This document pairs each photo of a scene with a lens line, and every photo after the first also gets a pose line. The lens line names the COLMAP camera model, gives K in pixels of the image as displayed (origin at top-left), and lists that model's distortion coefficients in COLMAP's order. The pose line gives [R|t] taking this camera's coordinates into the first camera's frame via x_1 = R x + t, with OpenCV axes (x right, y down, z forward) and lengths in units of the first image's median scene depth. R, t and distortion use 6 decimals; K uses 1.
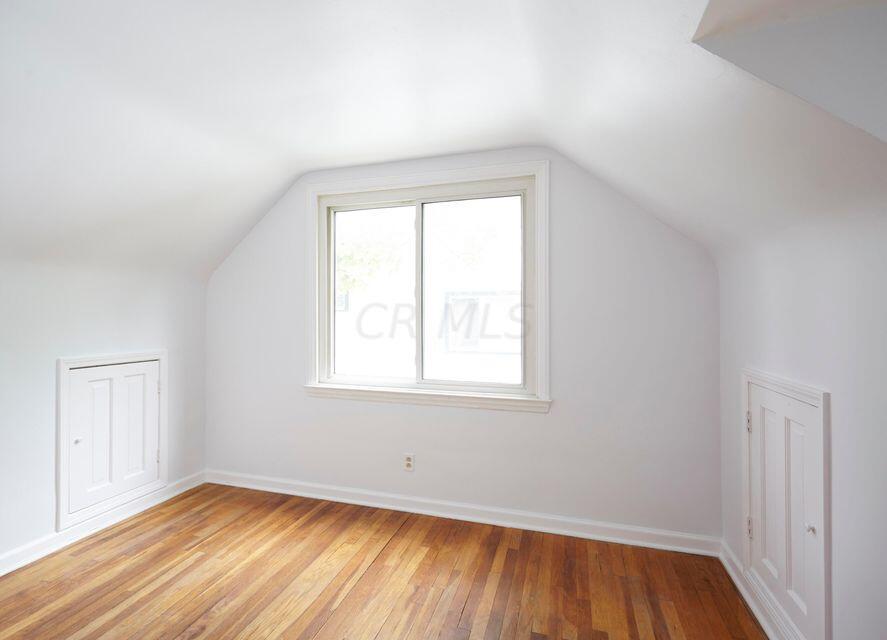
lens RADIAL K [[468.5, 0, 406.2], [0, 468.5, 314.8], [0, 0, 1]] dist [0.008348, -0.003693]
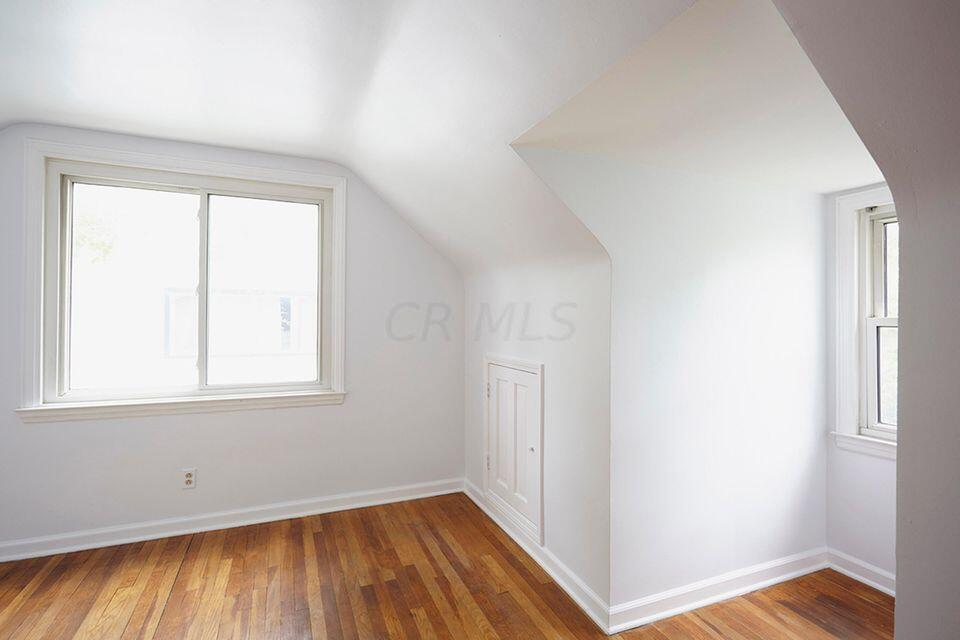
lens RADIAL K [[460.0, 0, 478.6], [0, 460.0, 317.4], [0, 0, 1]] dist [0.001484, 0.000874]
pose [[0.737693, 0.003681, 0.675126, -0.213506], [-0.007972, 0.999963, 0.003259, -0.002966], [-0.675089, -0.007786, 0.737695, -0.030292]]
